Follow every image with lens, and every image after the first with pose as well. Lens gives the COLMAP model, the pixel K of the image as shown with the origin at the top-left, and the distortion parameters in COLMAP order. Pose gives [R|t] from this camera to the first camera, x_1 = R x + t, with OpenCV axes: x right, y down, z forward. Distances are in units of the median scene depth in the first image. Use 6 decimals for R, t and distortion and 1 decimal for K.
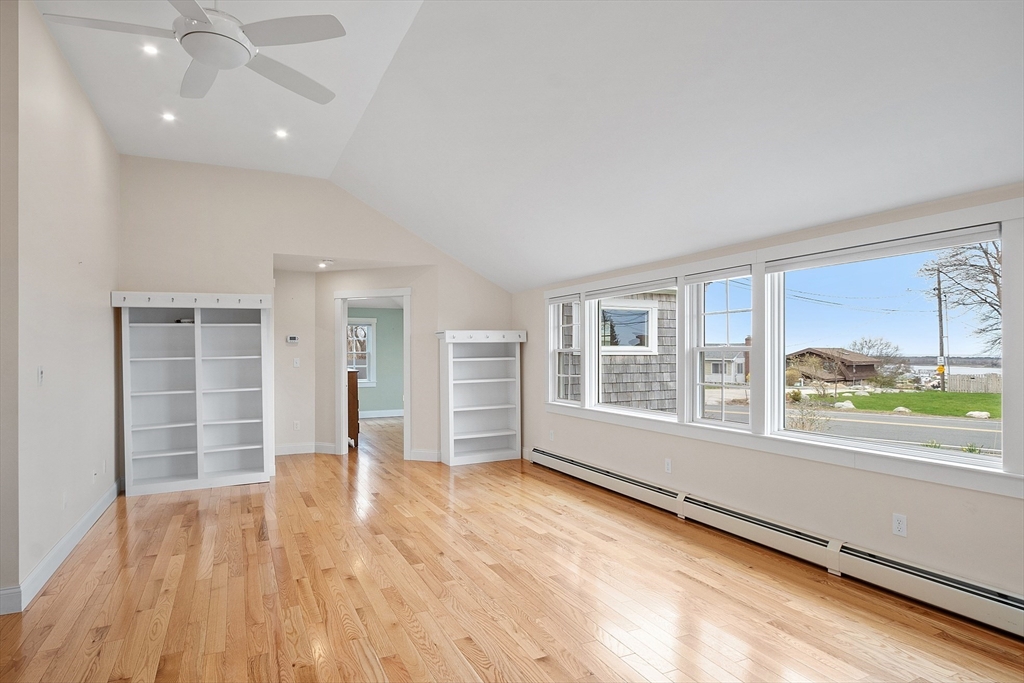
lens RADIAL K [[573.0, 0, 500.3], [0, 573.0, 357.2], [0, 0, 1]] dist [0.004436, 0.001570]
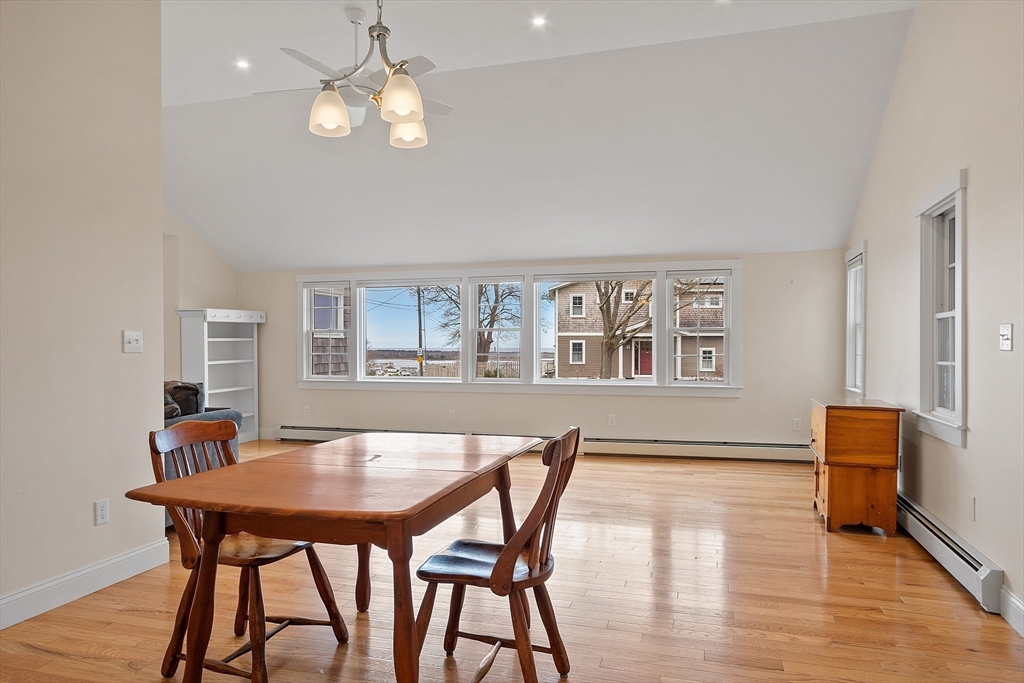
lens RADIAL K [[734.6, 0, 504.9], [0, 734.6, 348.4], [0, 0, 1]] dist [-0.013190, 0.010359]
pose [[0.671184, -0.000736, 0.741290, -0.629736], [0.006134, 0.999971, -0.004561, 0.026925], [-0.741265, 0.007608, 0.671169, -0.181561]]
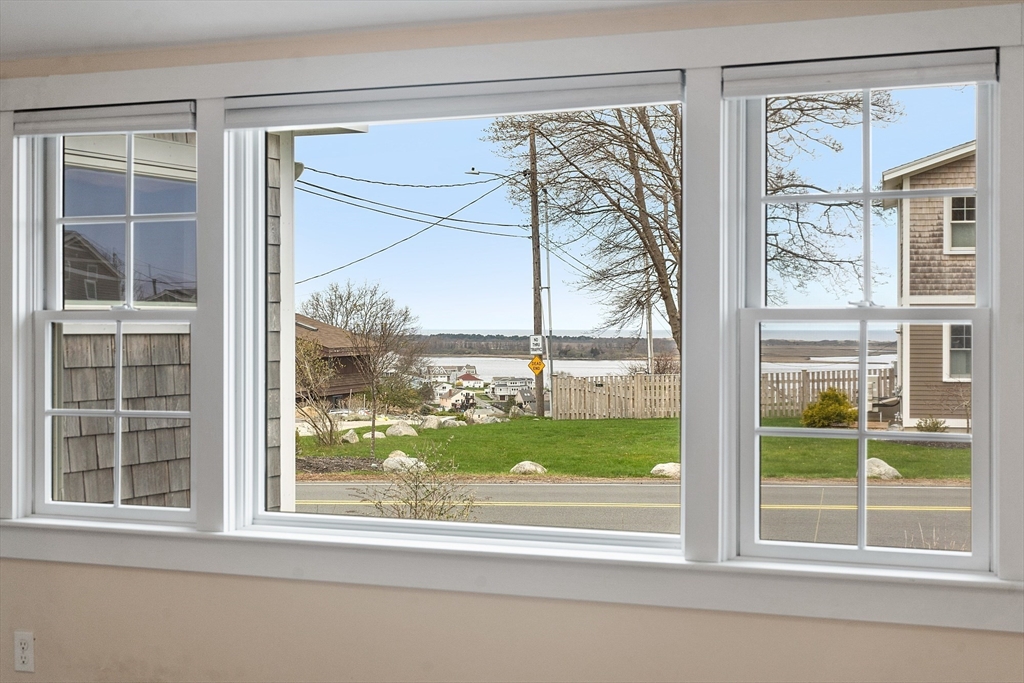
lens RADIAL K [[1708.8, 0, 512.0], [0, 1708.8, 333.5], [0, 0, 1]] dist [0.029415, 0.000000]
pose [[0.763636, -0.001776, 0.645645, -0.219844], [0.003673, 0.999992, -0.001593, -0.001951], [-0.645637, 0.003588, 0.763636, 0.258641]]
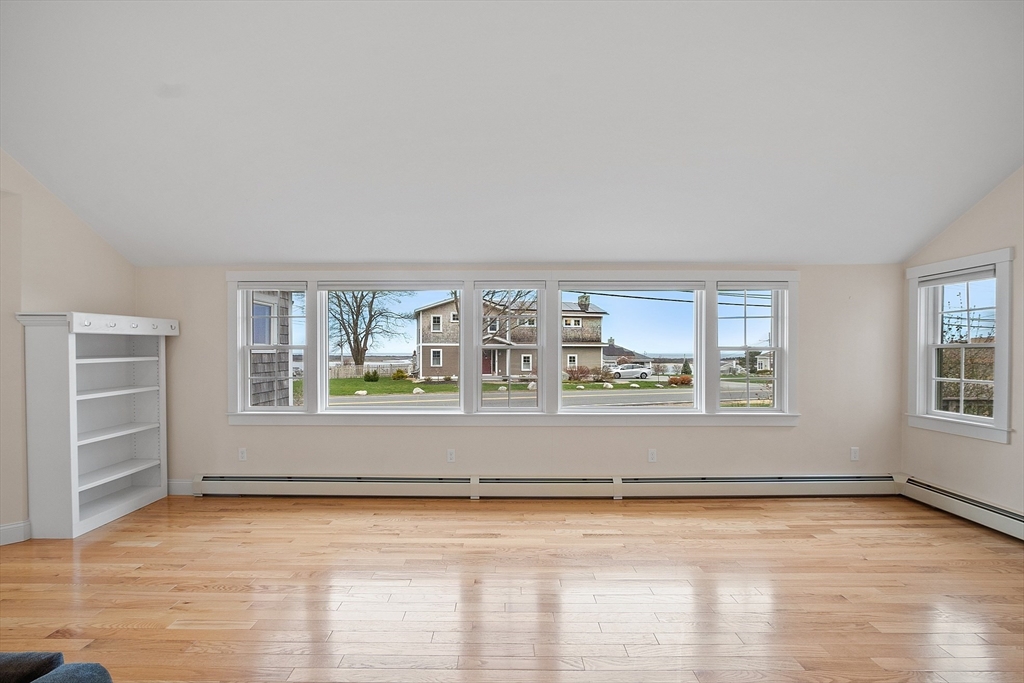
lens RADIAL K [[473.9, 0, 497.0], [0, 473.9, 353.3], [0, 0, 1]] dist [-0.010557, -0.000107]
pose [[0.432550, -0.002214, 0.901607, -0.323221], [0.006368, 0.999980, -0.000599, -0.000884], [-0.901587, 0.006001, 0.432555, 0.368449]]
